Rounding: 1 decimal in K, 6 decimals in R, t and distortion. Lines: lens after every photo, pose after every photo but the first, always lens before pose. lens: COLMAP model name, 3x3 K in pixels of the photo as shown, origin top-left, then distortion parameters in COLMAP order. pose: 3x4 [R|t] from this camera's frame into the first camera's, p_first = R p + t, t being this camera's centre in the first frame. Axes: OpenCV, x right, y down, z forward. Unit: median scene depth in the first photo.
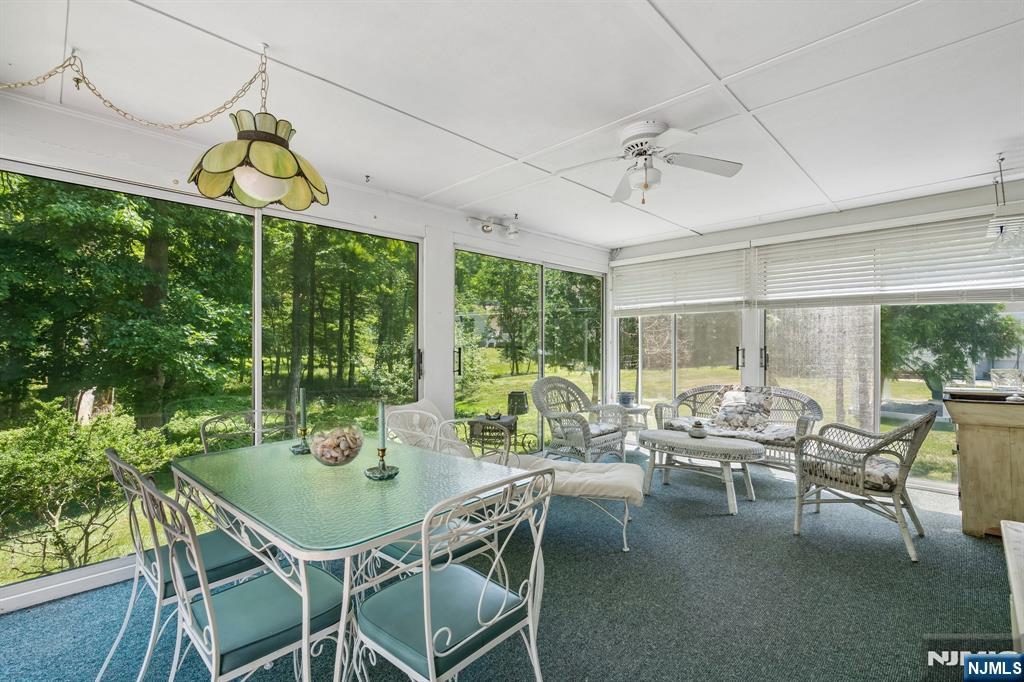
lens RADIAL K [[450.7, 0, 491.3], [0, 450.7, 347.8], [0, 0, 1]] dist [-0.003738, 0.003025]
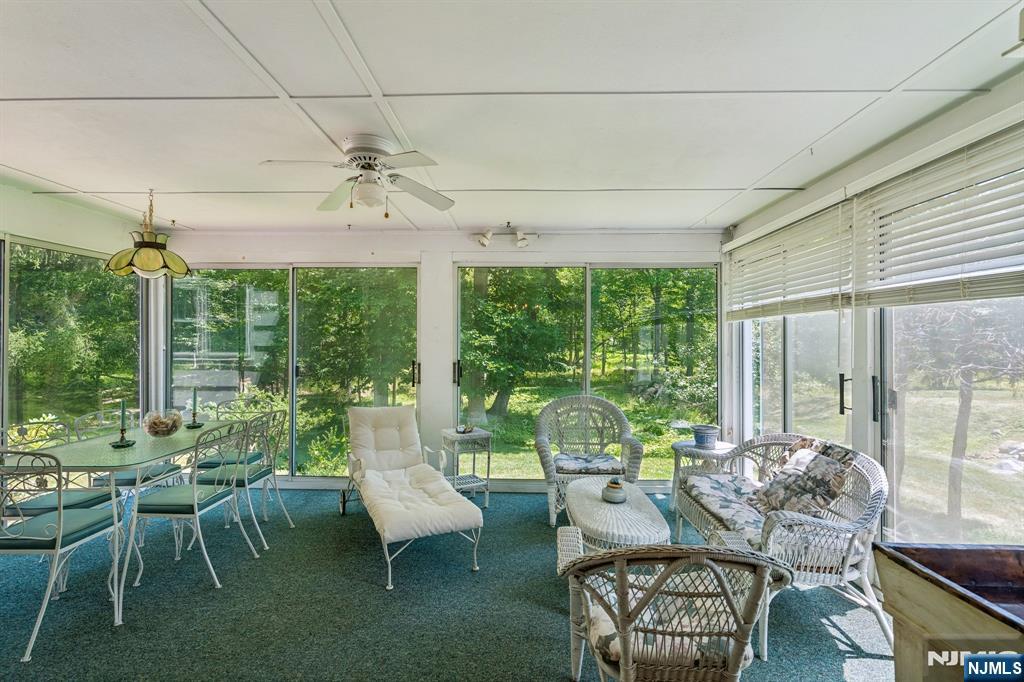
lens RADIAL K [[450.7, 0, 514.7], [0, 450.7, 338.8], [0, 0, 1]] dist [-0.003738, 0.003025]
pose [[0.701230, 0.005571, -0.712914, 0.733987], [-0.012867, 0.999905, -0.004843, -0.043189], [0.712819, 0.012569, 0.701235, 0.334094]]
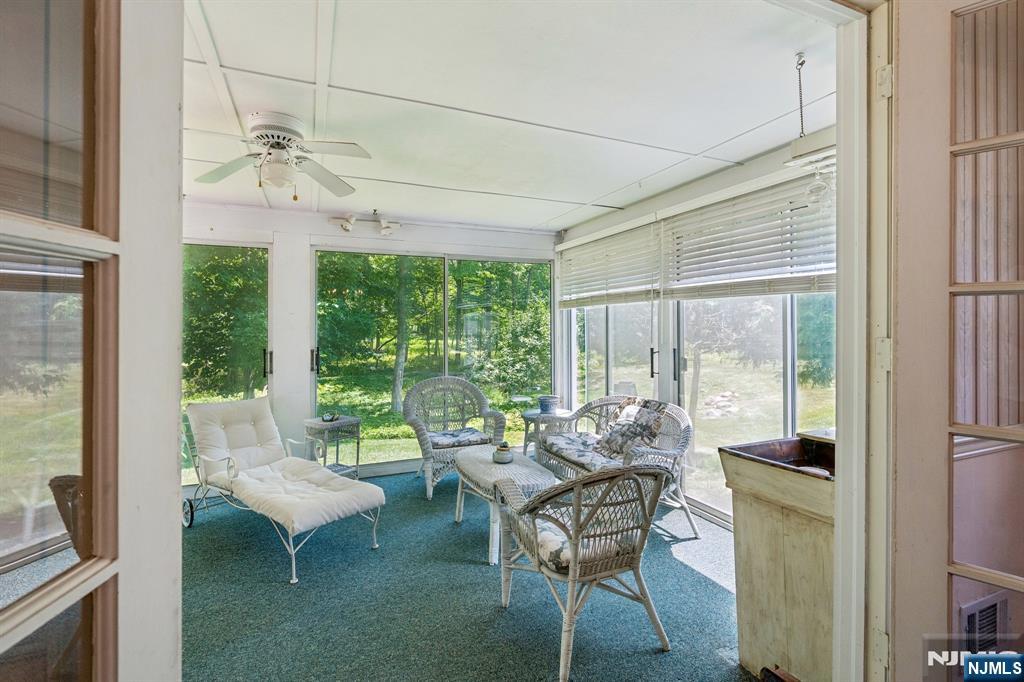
lens RADIAL K [[450.7, 0, 505.4], [0, 450.7, 326.0], [0, 0, 1]] dist [-0.003738, 0.003025]
pose [[0.931873, -0.000426, -0.362784, 0.657186], [-0.002074, 0.999977, -0.006502, -0.039049], [0.362778, 0.006811, 0.931851, 0.195246]]
